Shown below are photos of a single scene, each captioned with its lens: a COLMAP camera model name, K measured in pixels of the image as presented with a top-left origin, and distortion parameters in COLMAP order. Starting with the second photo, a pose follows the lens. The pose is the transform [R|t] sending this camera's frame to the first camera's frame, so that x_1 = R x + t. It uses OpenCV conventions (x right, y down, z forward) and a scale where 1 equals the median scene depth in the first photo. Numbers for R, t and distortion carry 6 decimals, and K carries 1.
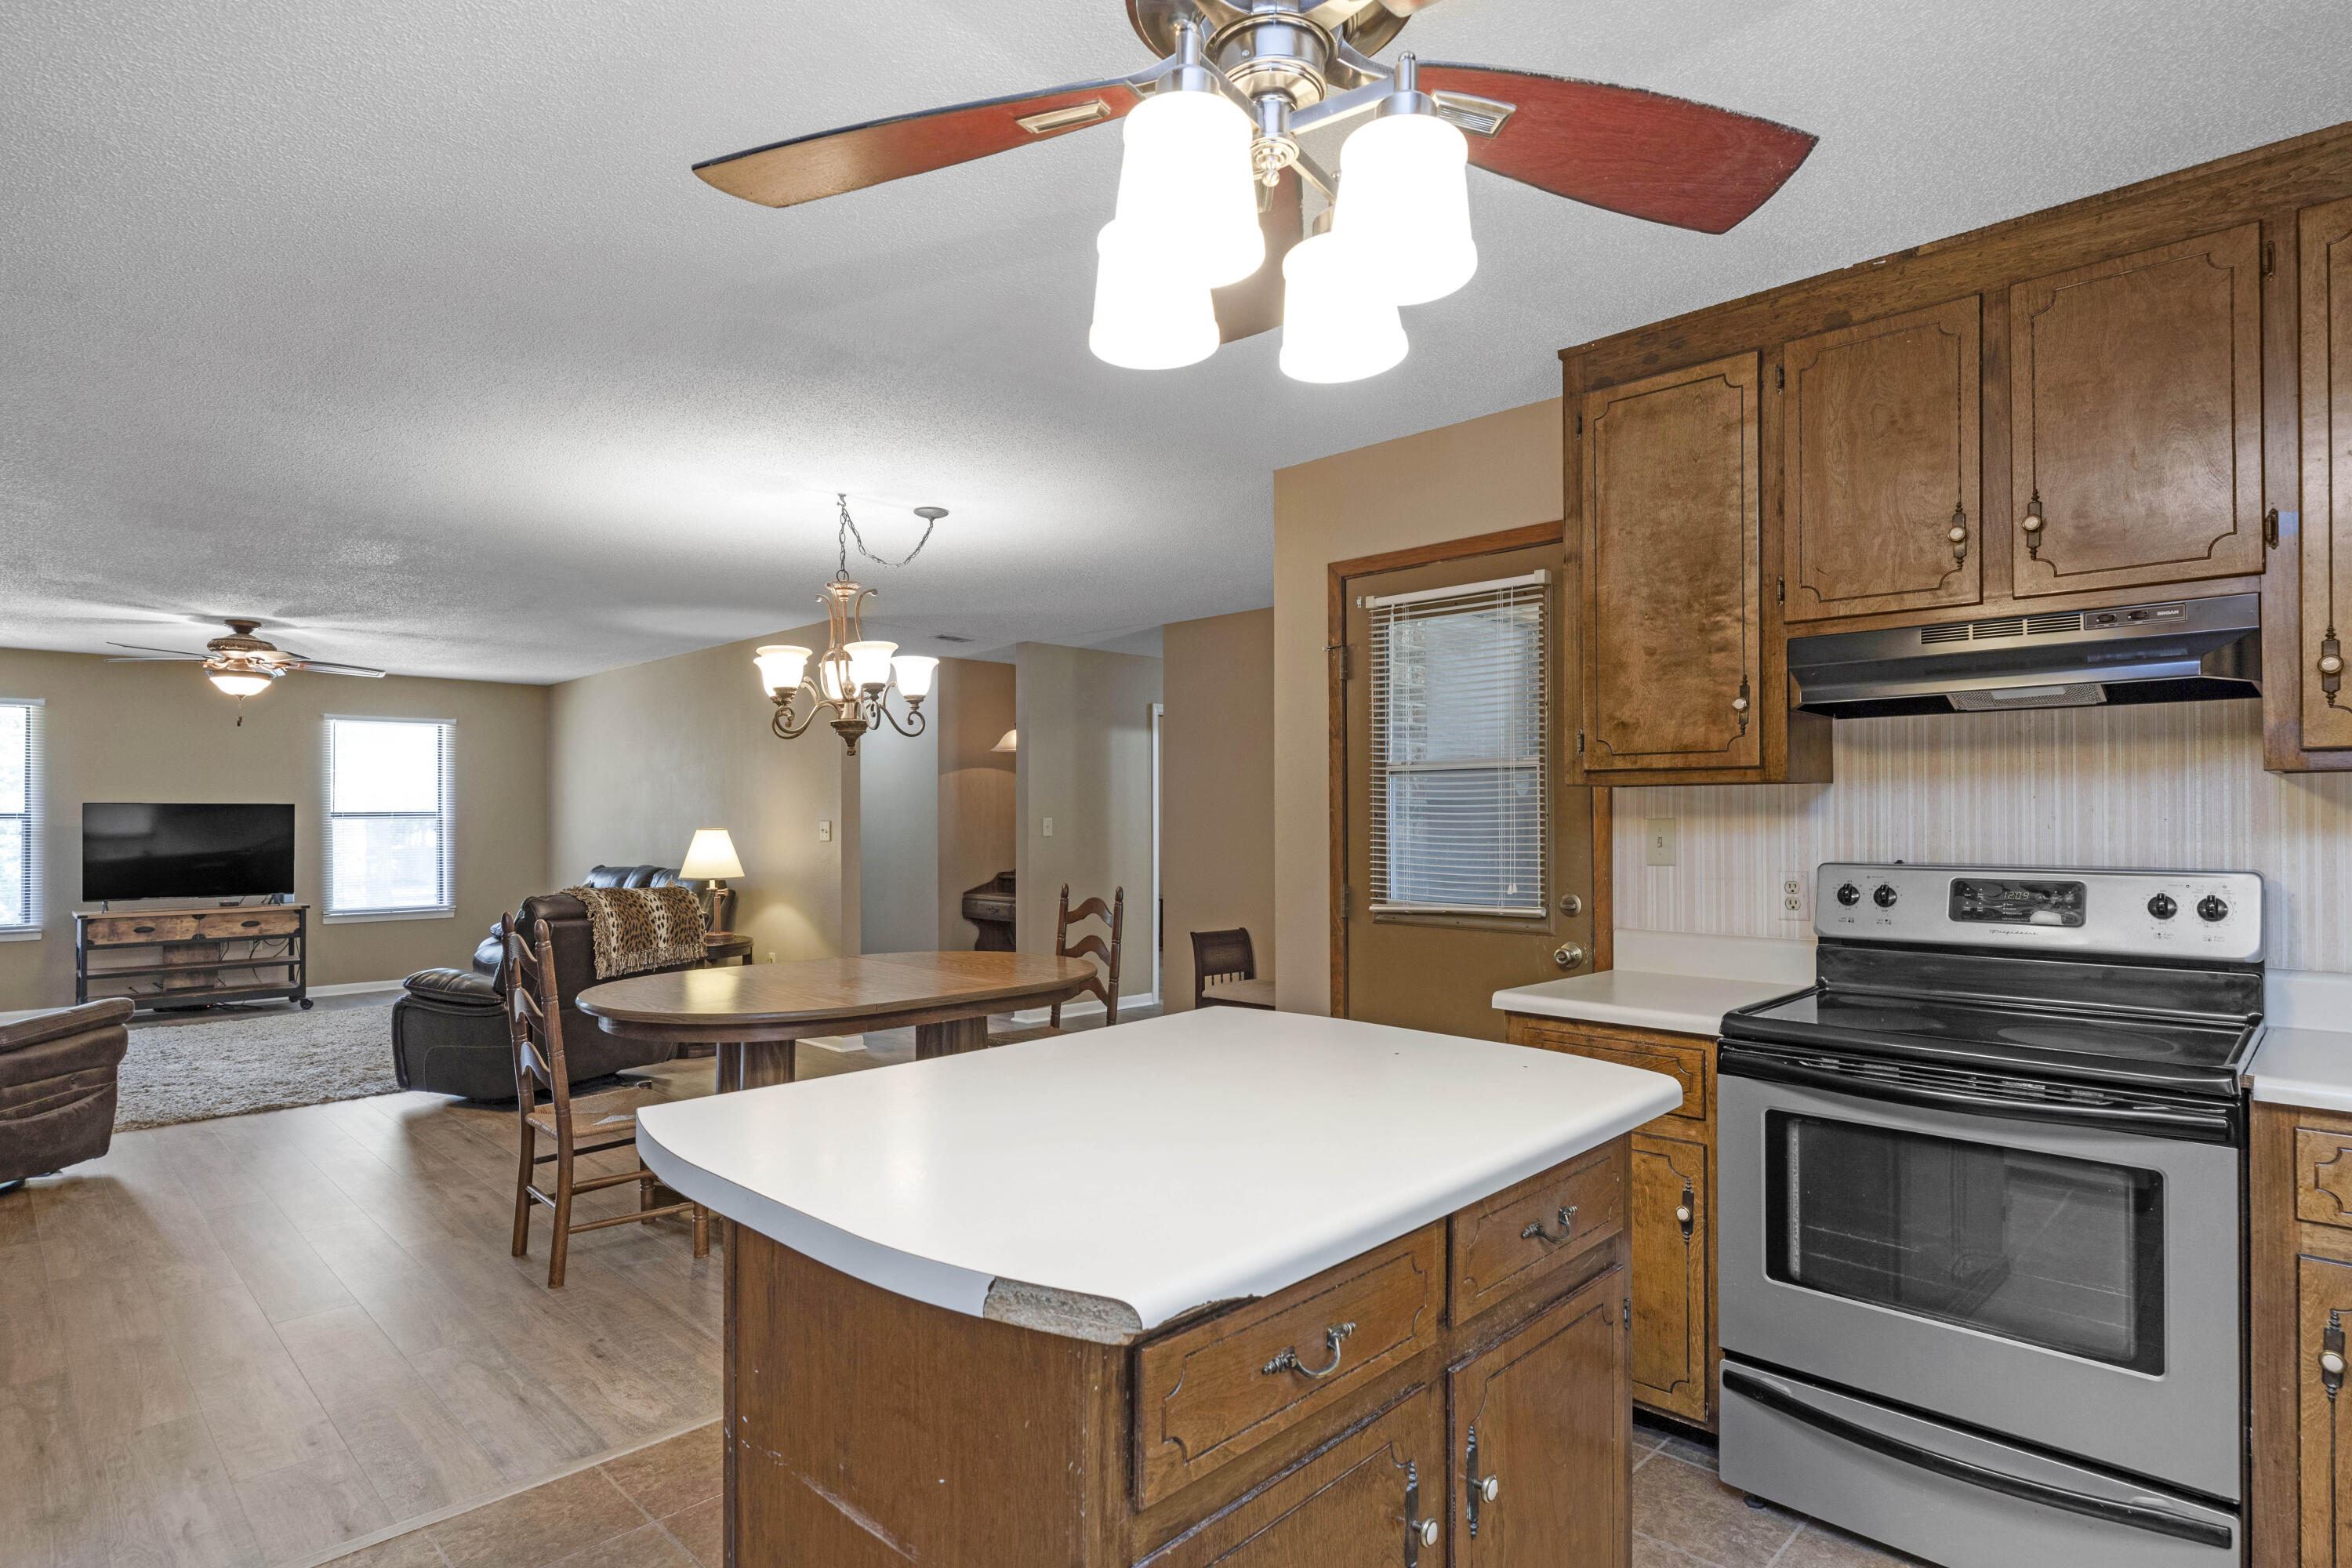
lens RADIAL K [[1241.9, 0, 1222.4], [0, 1241.9, 804.5], [0, 0, 1]] dist [-0.001698, 0.004203]
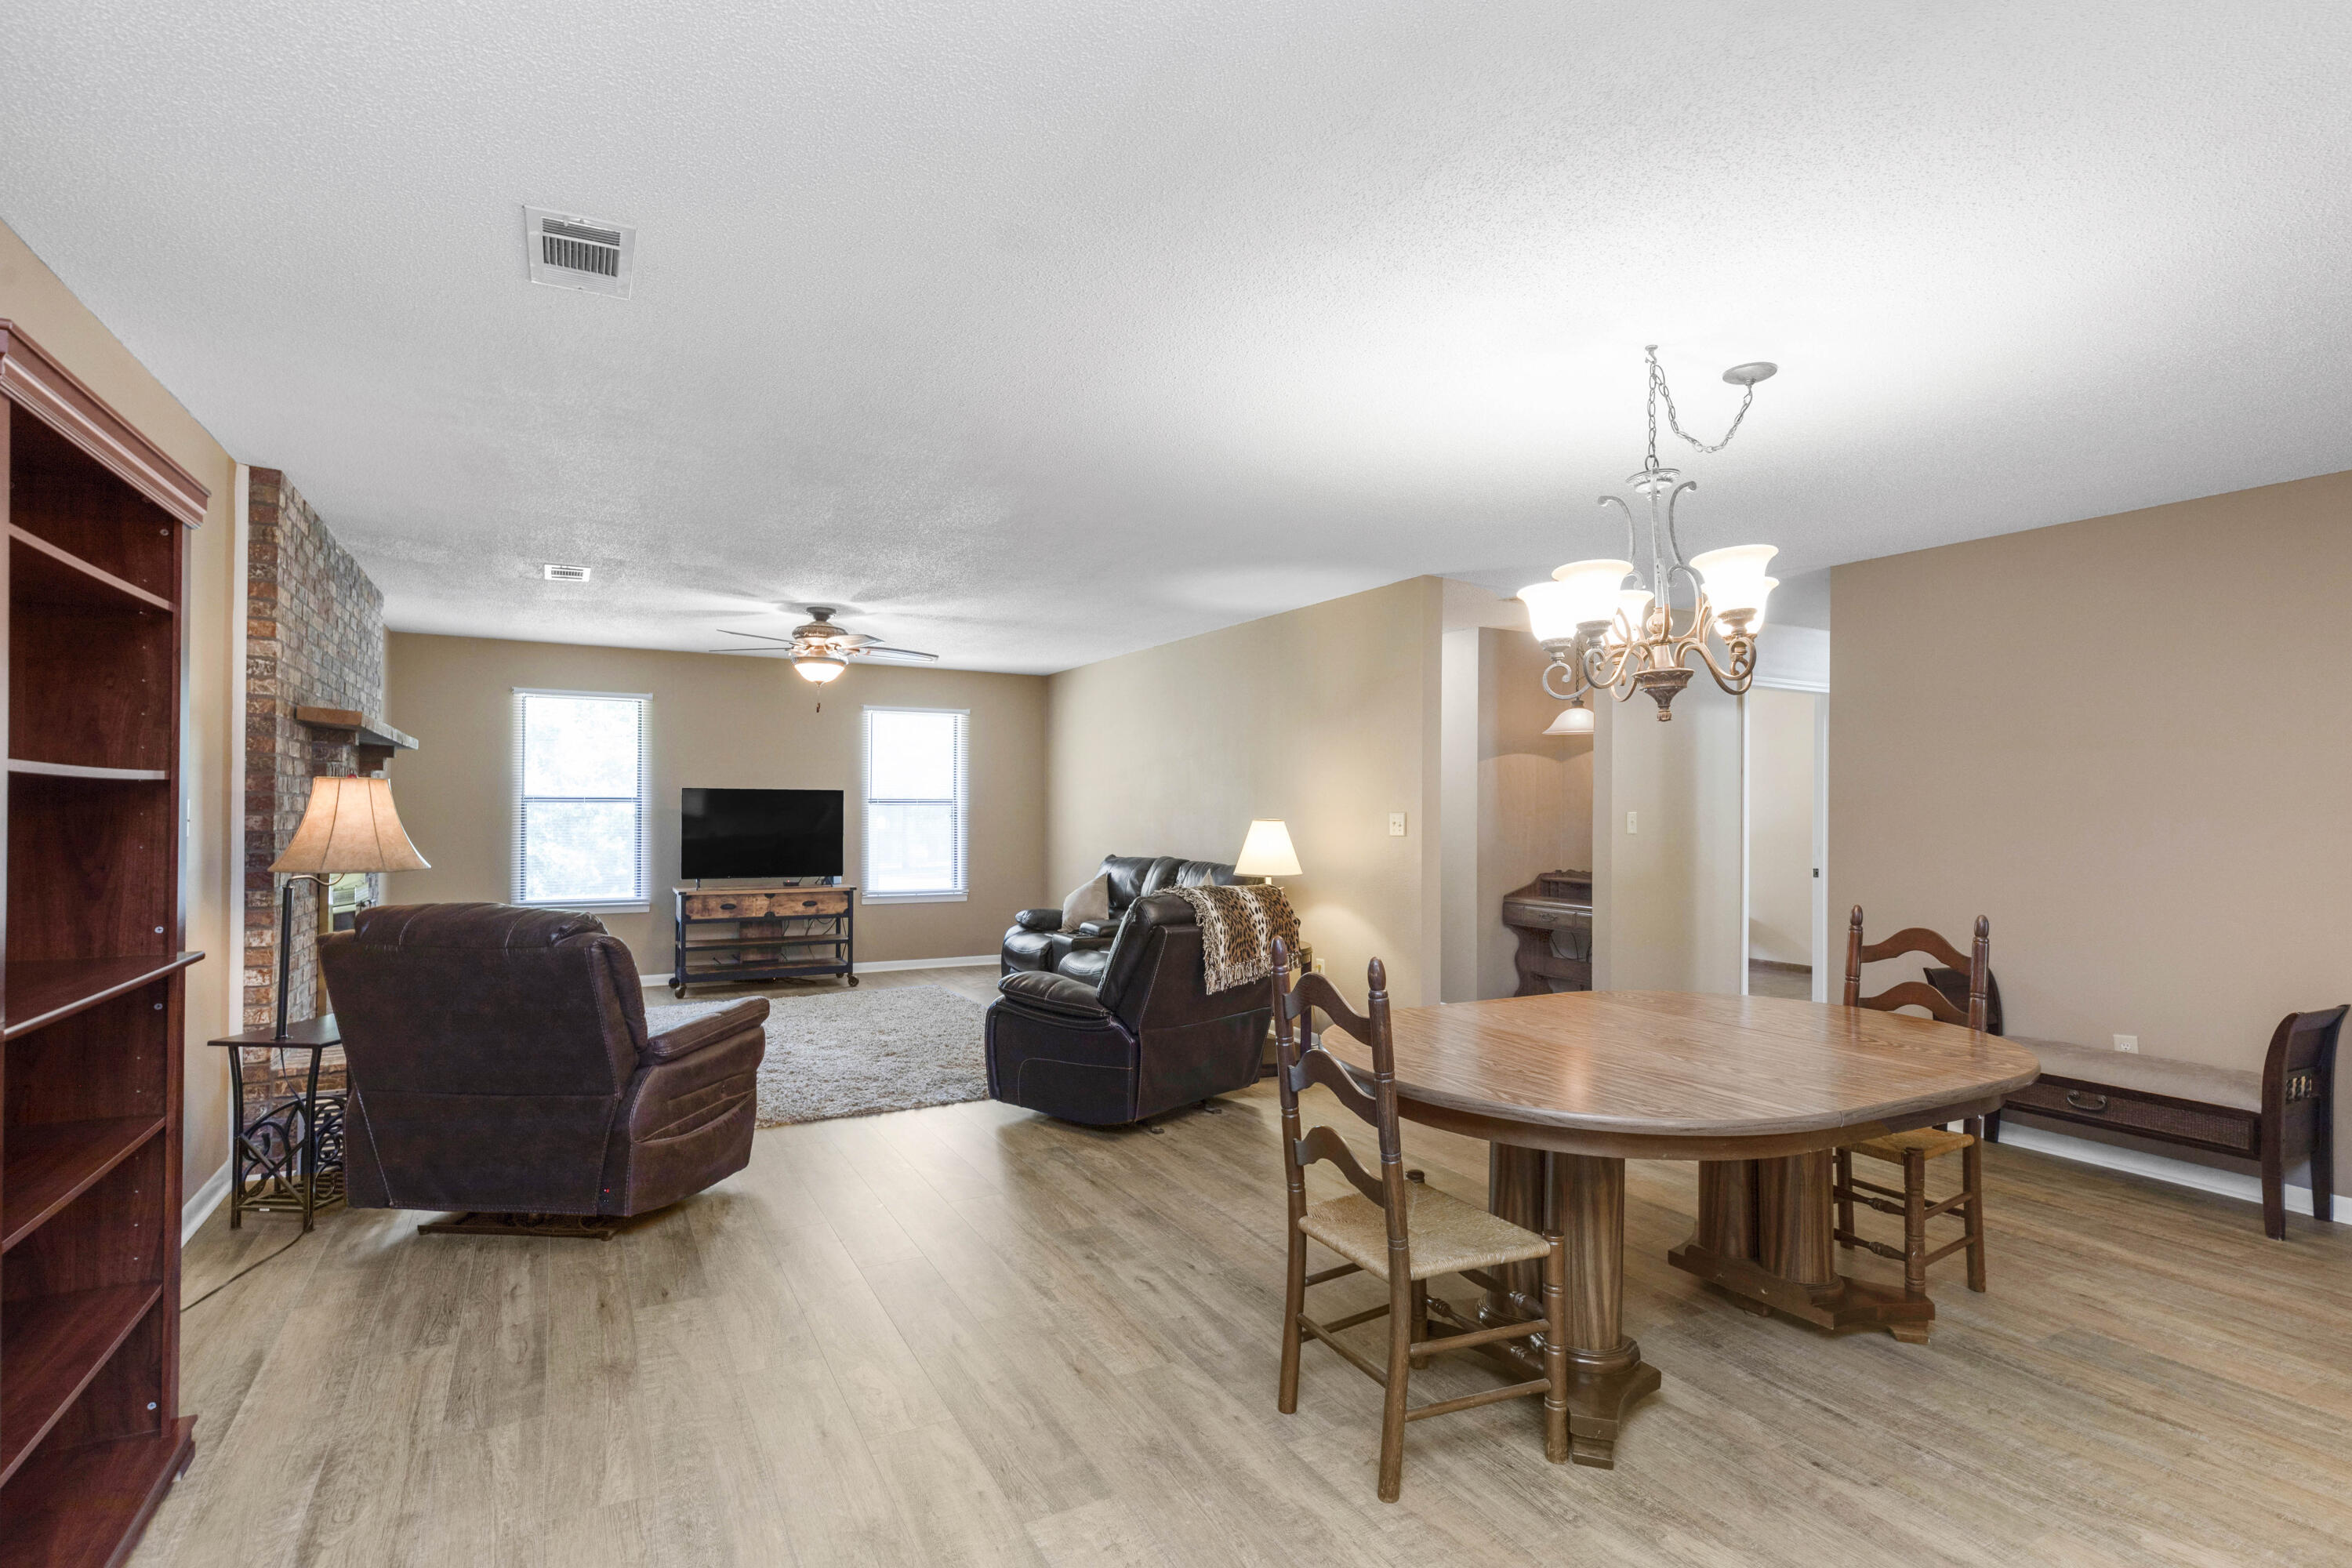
lens RADIAL K [[1157.0, 0, 1188.1], [0, 1157.0, 810.6], [0, 0, 1]] dist [0.005005, 0.000035]
pose [[0.956021, 0.011067, -0.293090, -0.229374], [-0.007932, 0.999898, 0.011883, 0.003295], [0.293192, -0.009036, 0.956011, 0.189707]]
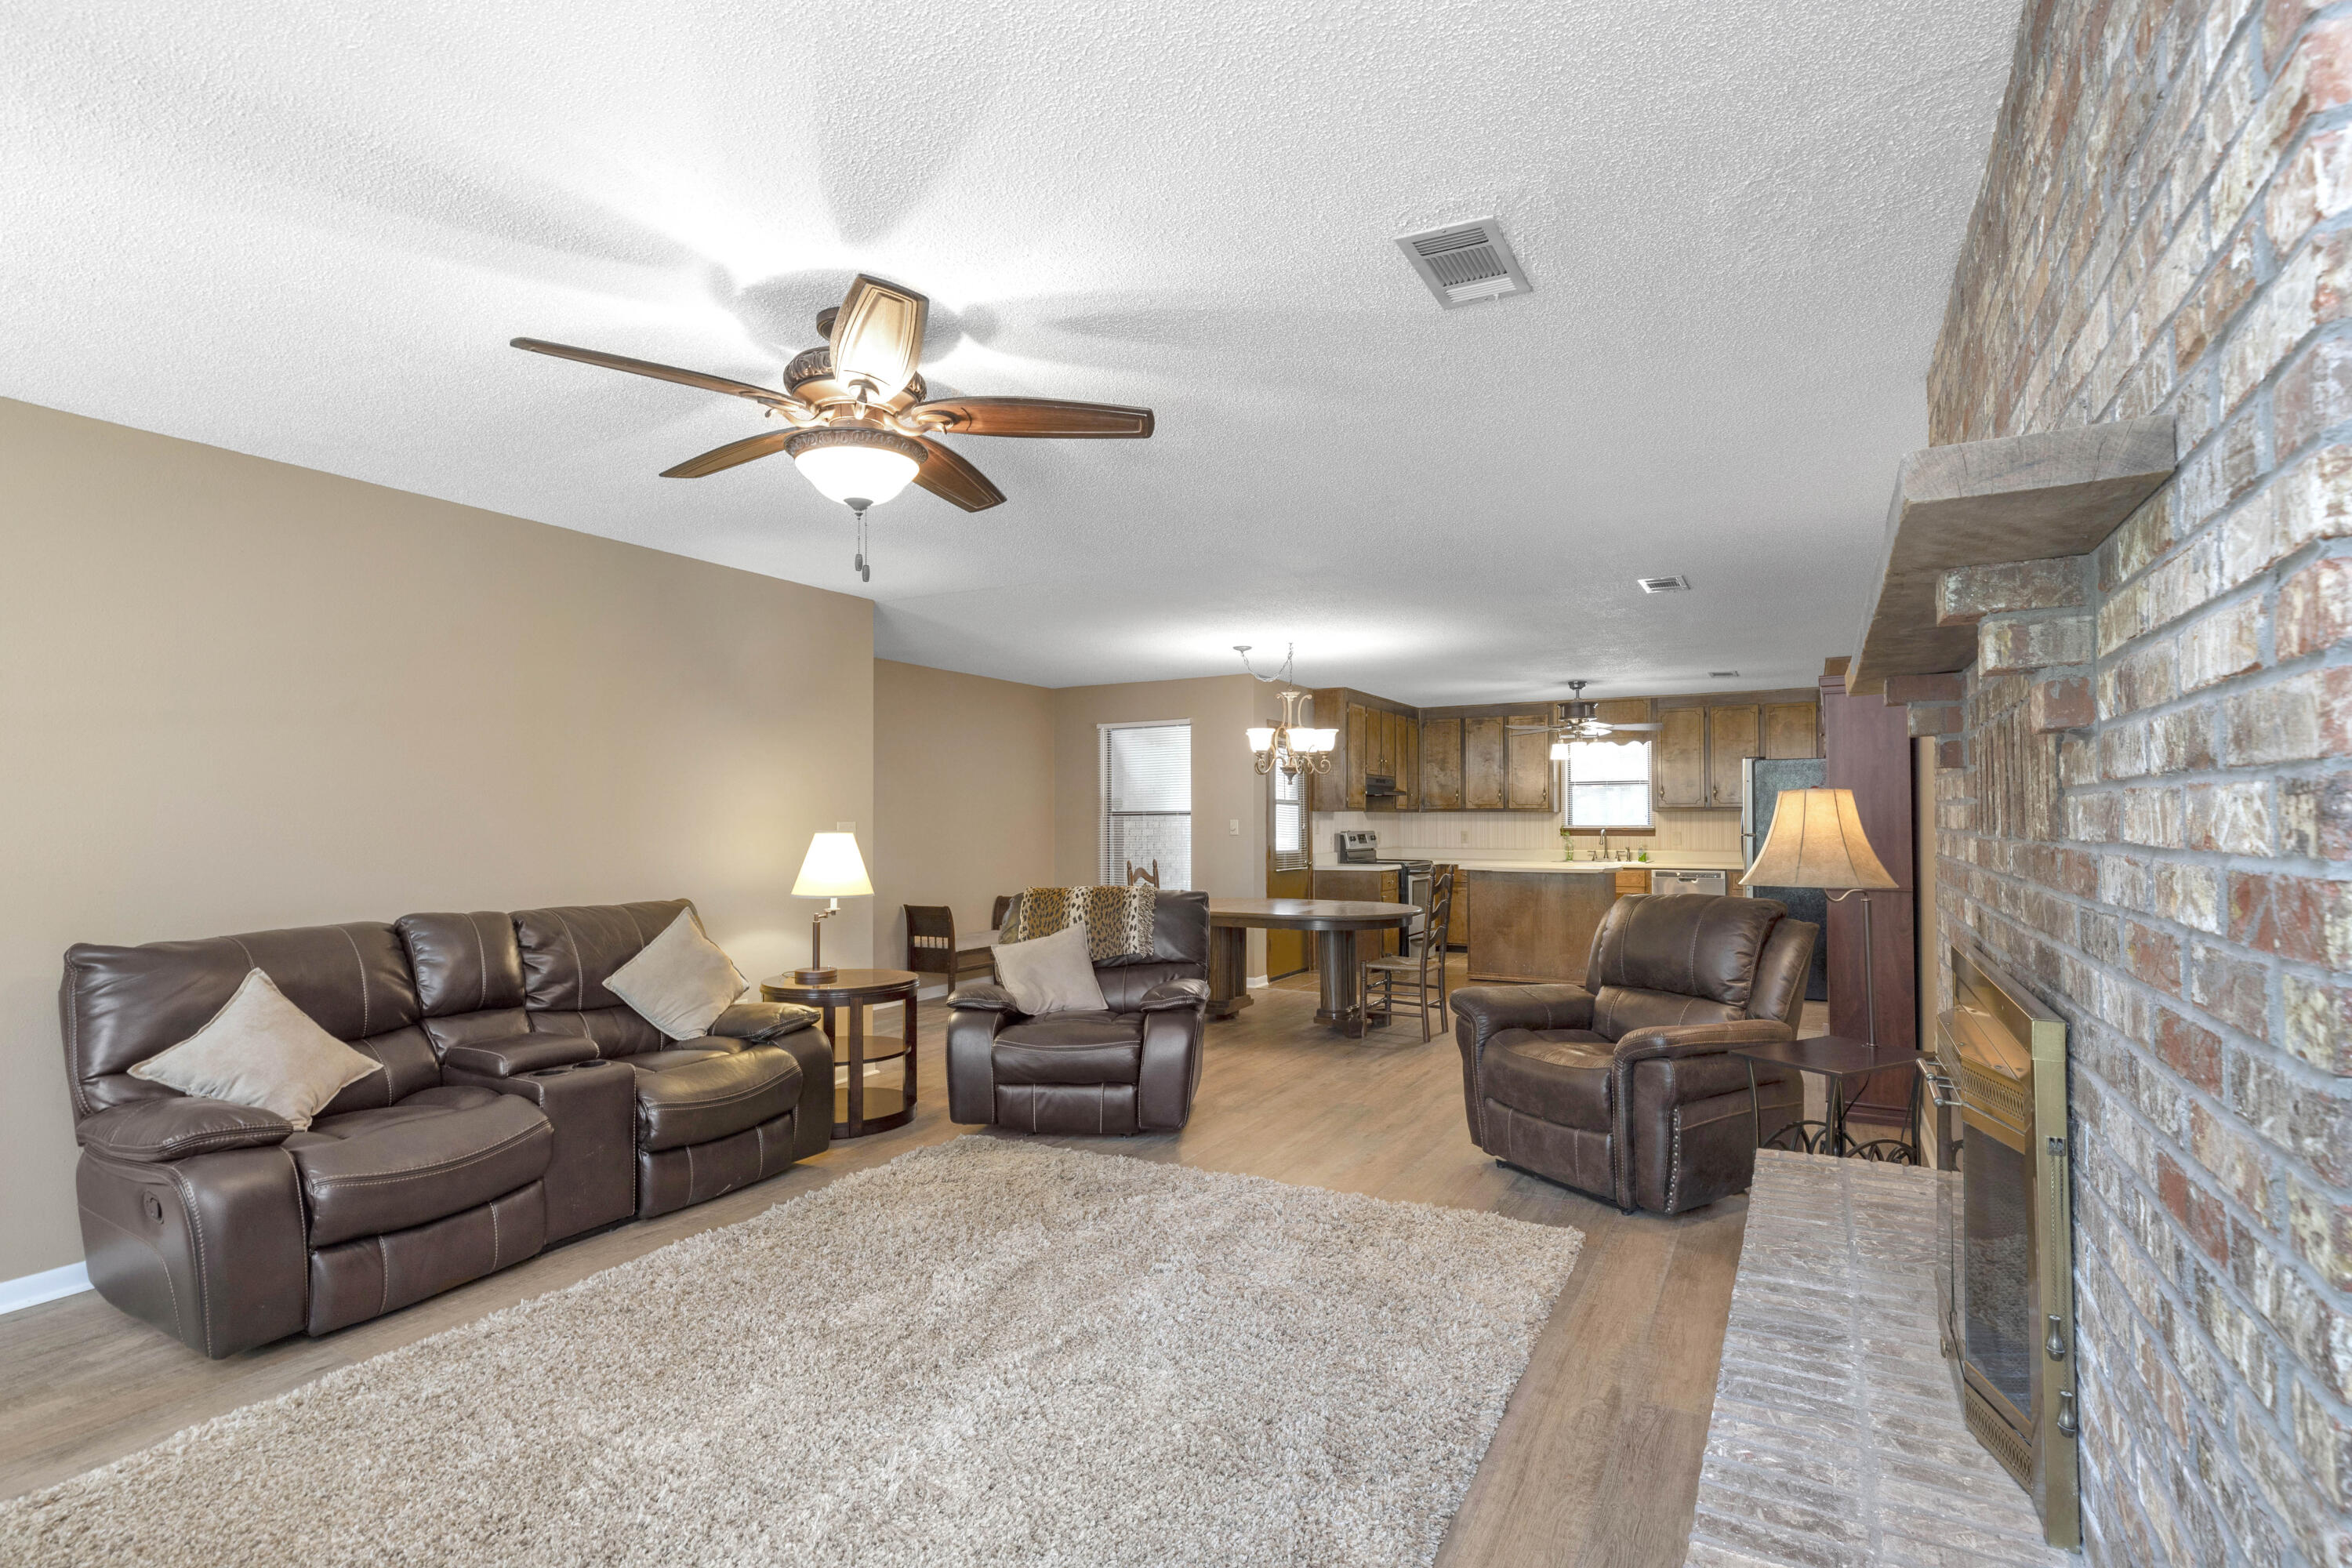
lens RADIAL K [[1157.0, 0, 1188.9], [0, 1157.0, 787.8], [0, 0, 1]] dist [0.005005, 0.000035]
pose [[-0.274197, 0.033059, 0.961105, -1.188852], [-0.005442, 0.999340, -0.035926, 0.016921], [-0.961658, -0.015081, -0.273836, 0.999860]]
